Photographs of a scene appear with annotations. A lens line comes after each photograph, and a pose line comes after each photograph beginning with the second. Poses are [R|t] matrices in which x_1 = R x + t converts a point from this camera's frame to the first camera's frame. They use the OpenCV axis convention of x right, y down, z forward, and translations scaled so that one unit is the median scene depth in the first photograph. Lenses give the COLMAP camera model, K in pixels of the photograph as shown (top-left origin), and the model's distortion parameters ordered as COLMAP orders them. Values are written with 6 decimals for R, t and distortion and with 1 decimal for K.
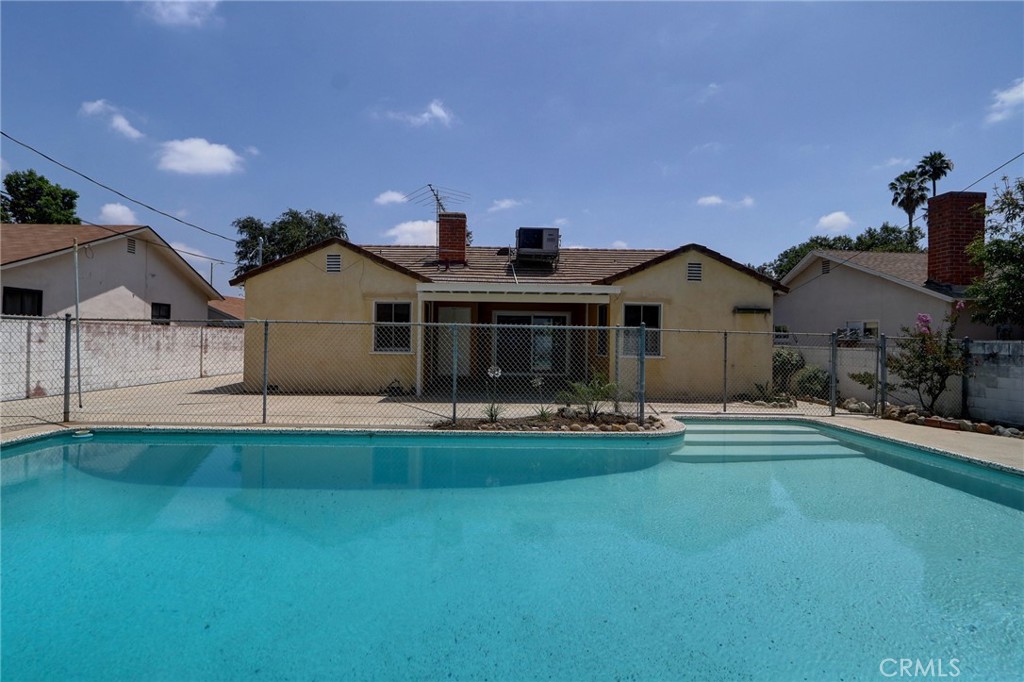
lens RADIAL K [[475.4, 0, 494.3], [0, 475.4, 333.3], [0, 0, 1]] dist [-0.017816, 0.002718]
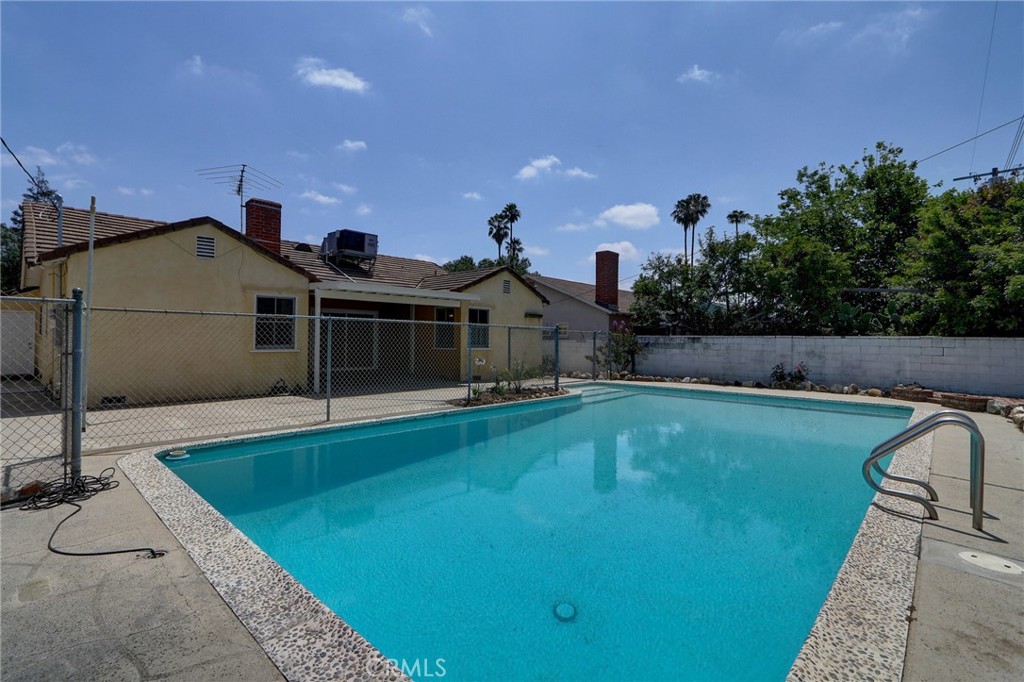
lens RADIAL K [[475.4, 0, 494.3], [0, 475.4, 333.3], [0, 0, 1]] dist [-0.017816, 0.002718]
pose [[0.715134, 0.000161, 0.698988, -0.559931], [-0.005748, 0.999968, 0.005651, -0.000861], [-0.698964, -0.008059, 0.715111, 0.026932]]
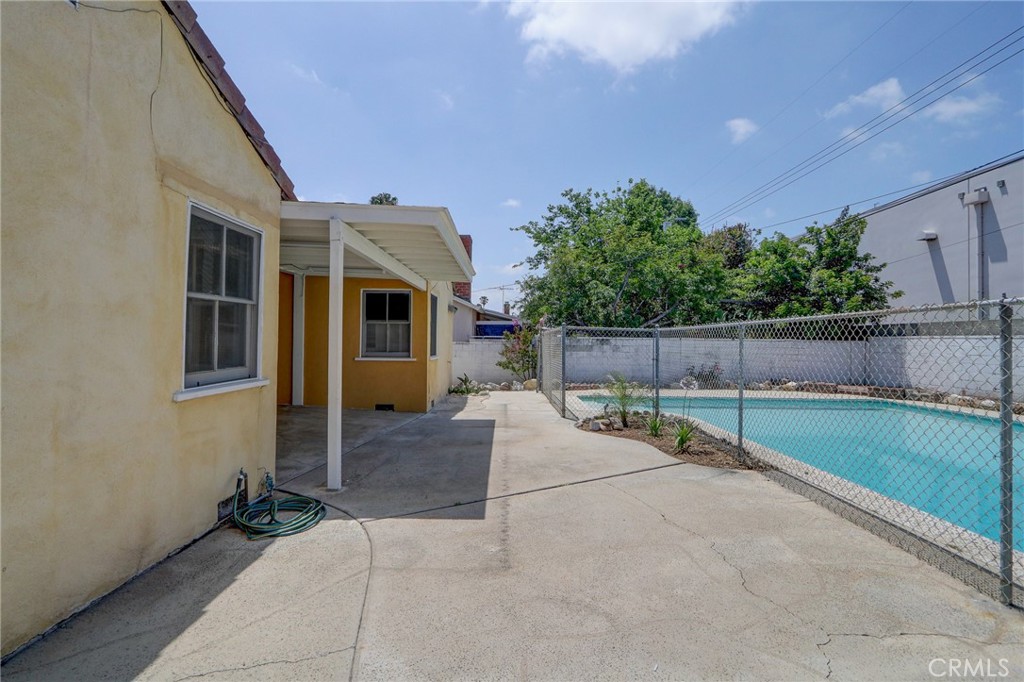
lens RADIAL K [[475.4, 0, 494.3], [0, 475.4, 333.3], [0, 0, 1]] dist [-0.017816, 0.002718]
pose [[0.064450, -0.000857, 0.997921, -0.506116], [-0.019856, 0.999801, 0.002141, 0.002680], [-0.997723, -0.019952, 0.064420, 0.808782]]
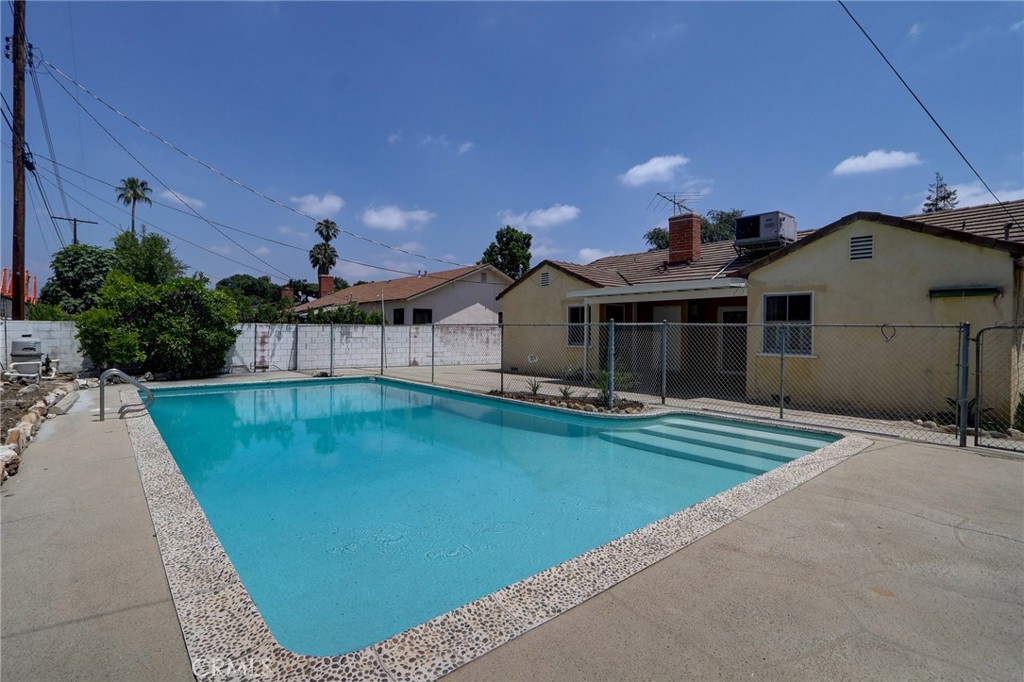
lens RADIAL K [[475.4, 0, 494.3], [0, 475.4, 333.3], [0, 0, 1]] dist [-0.017816, 0.002718]
pose [[0.617503, -0.005636, -0.786548, 0.635004], [0.006837, 0.999975, -0.001798, 0.007031], [0.786538, -0.004268, 0.617527, 0.049816]]
